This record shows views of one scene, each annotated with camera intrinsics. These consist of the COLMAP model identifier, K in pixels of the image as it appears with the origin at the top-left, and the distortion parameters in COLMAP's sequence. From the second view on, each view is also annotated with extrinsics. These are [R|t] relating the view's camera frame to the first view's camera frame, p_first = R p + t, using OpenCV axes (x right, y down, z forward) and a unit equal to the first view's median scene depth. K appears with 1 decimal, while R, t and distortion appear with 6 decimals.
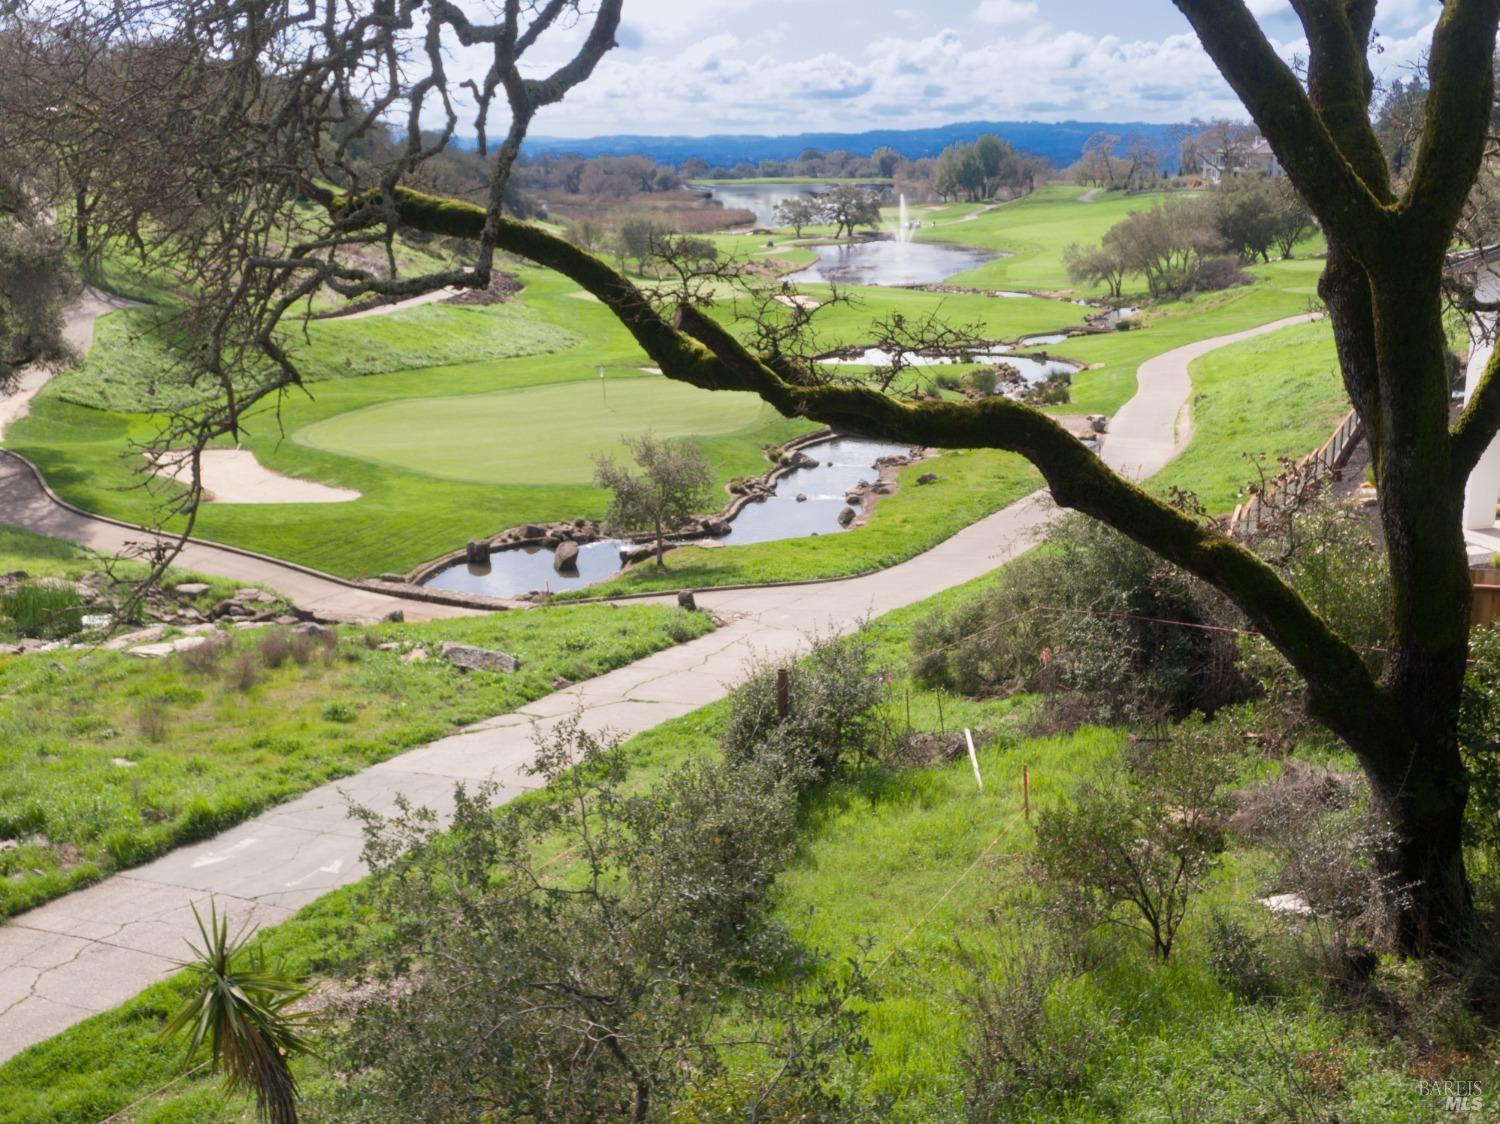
lens RADIAL K [[1684.3, 0, 750.0], [0, 1684.3, 562.0], [0, 0, 1]] dist [0.022296, 0.005325]
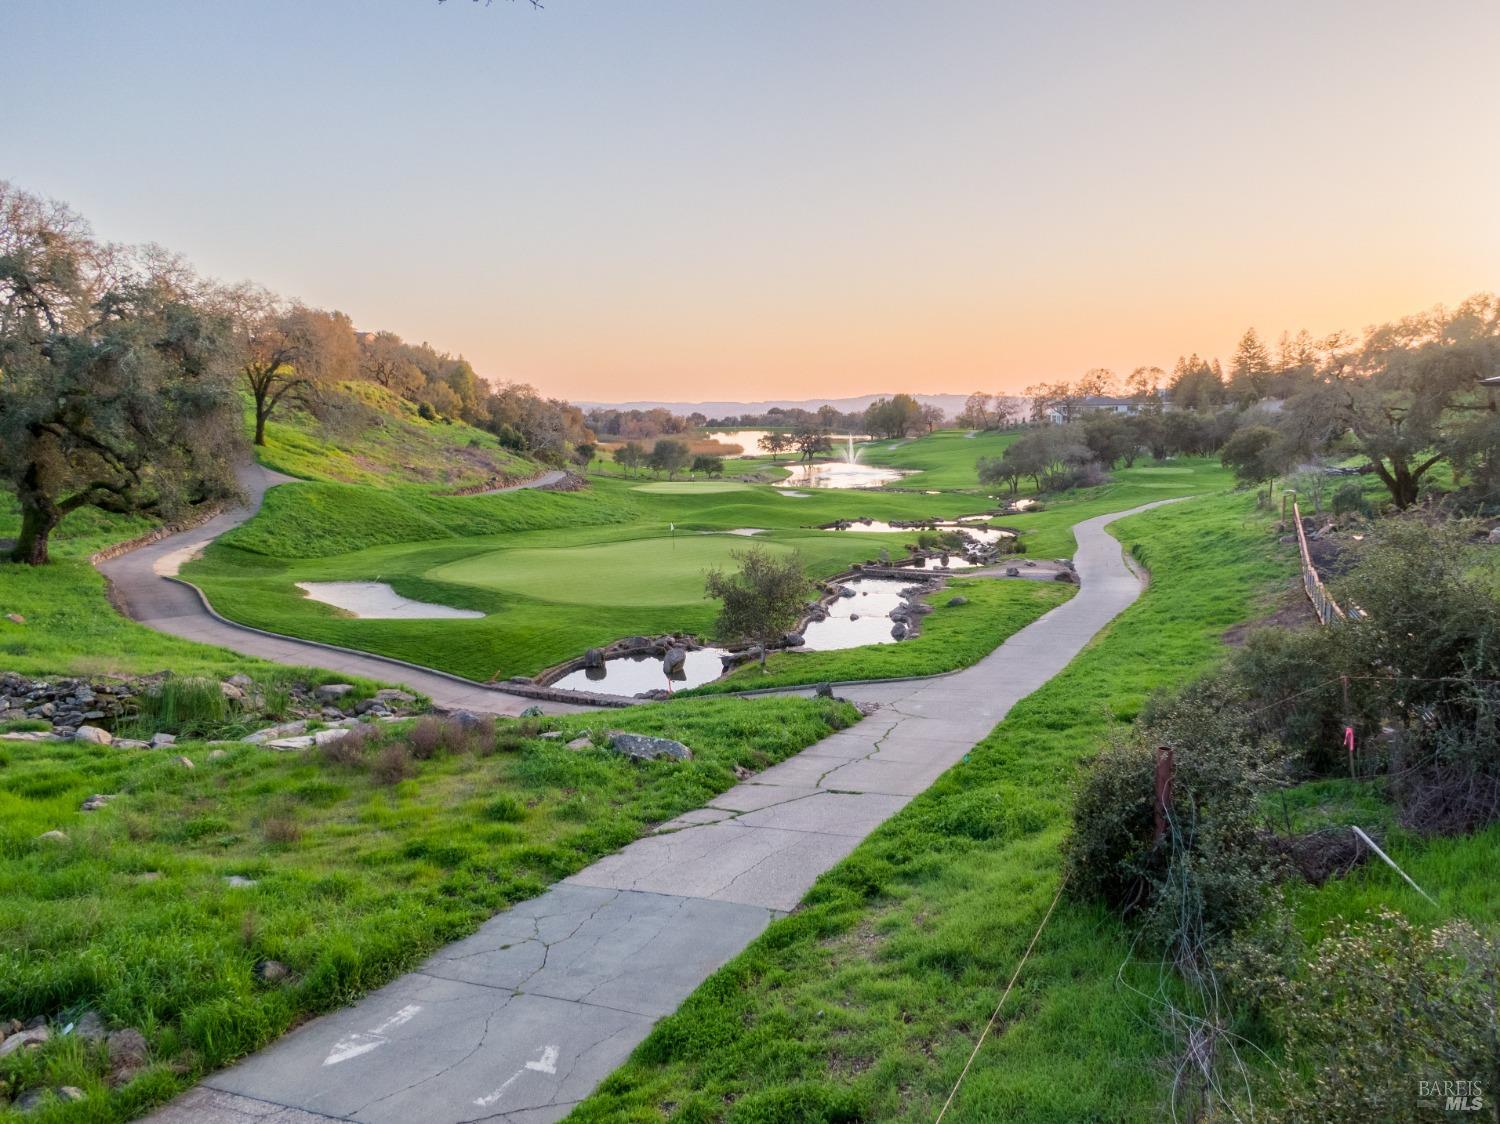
lens RADIAL K [[1135.2, 0, 780.2], [0, 1135.2, 558.0], [0, 0, 1]] dist [0.047520, -0.088758]
pose [[0.998695, -0.001440, 0.051055, -0.081658], [0.007422, 0.993084, -0.117171, 0.018839], [-0.050533, 0.117397, 0.991799, 0.246059]]
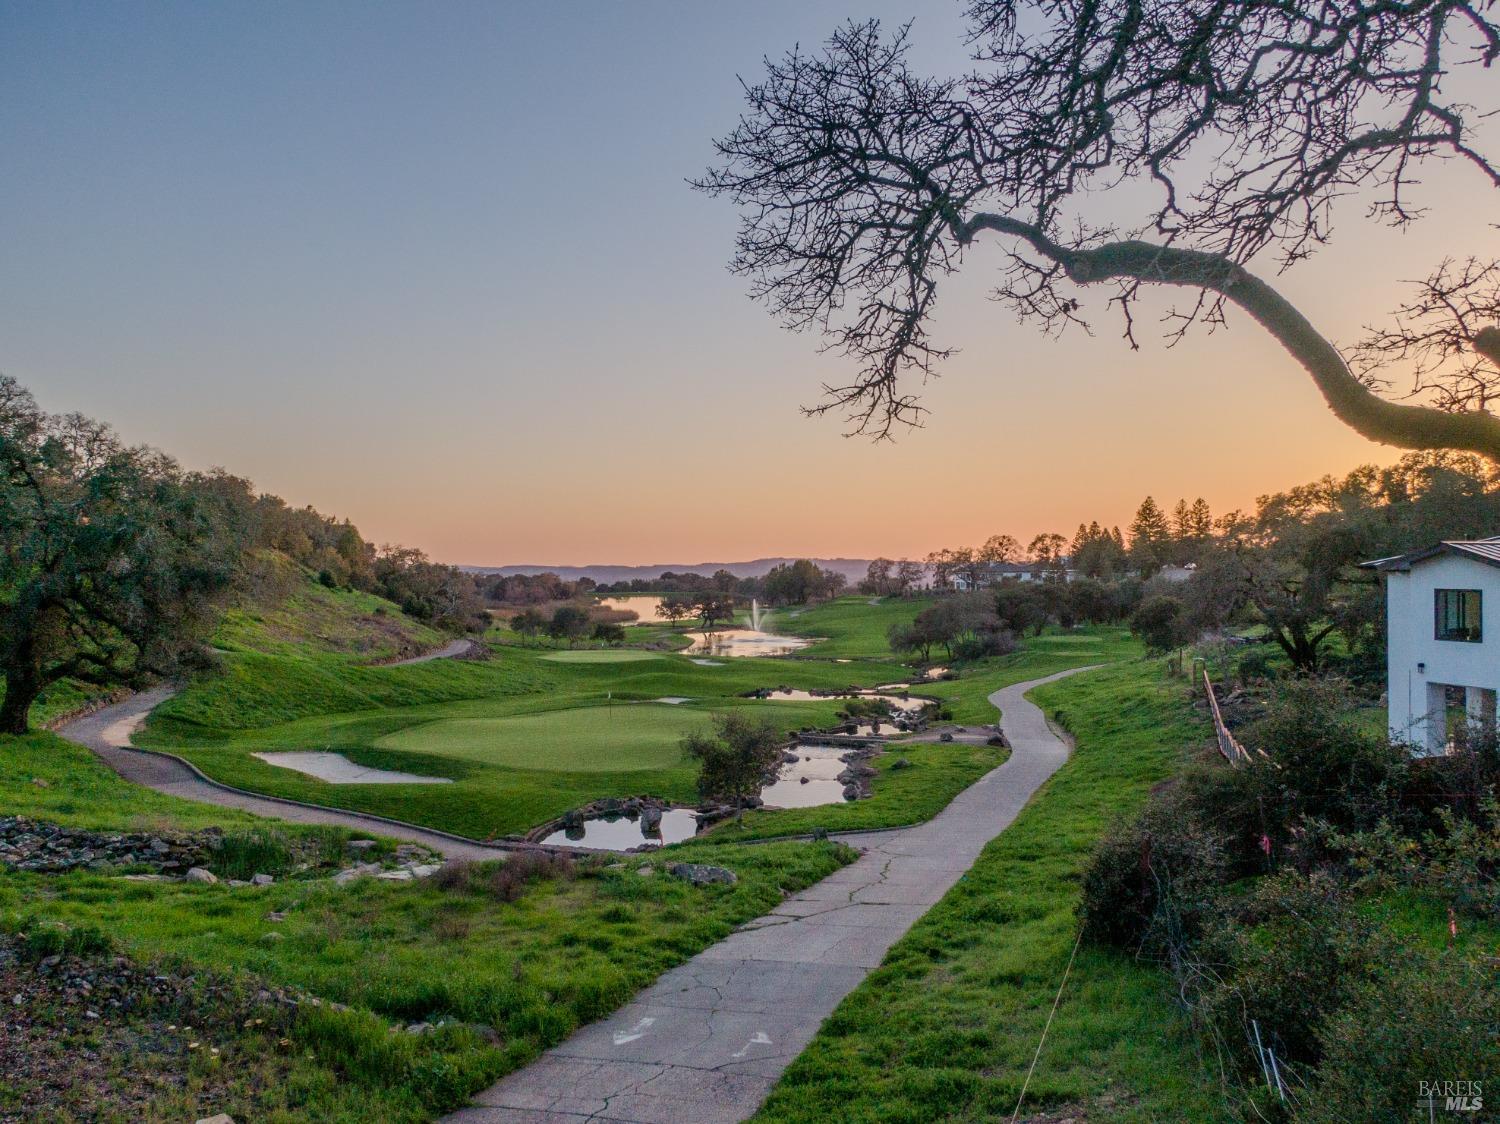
lens RADIAL K [[1215.8, 0, 750.0], [0, 1215.8, 562.0], [0, 0, 1]] dist [0.014867, -0.001278]
pose [[0.992565, 0.008627, 0.121413, -0.155920], [0.022483, 0.967326, -0.252538, 0.041954], [-0.119625, 0.253390, 0.959939, 0.116452]]
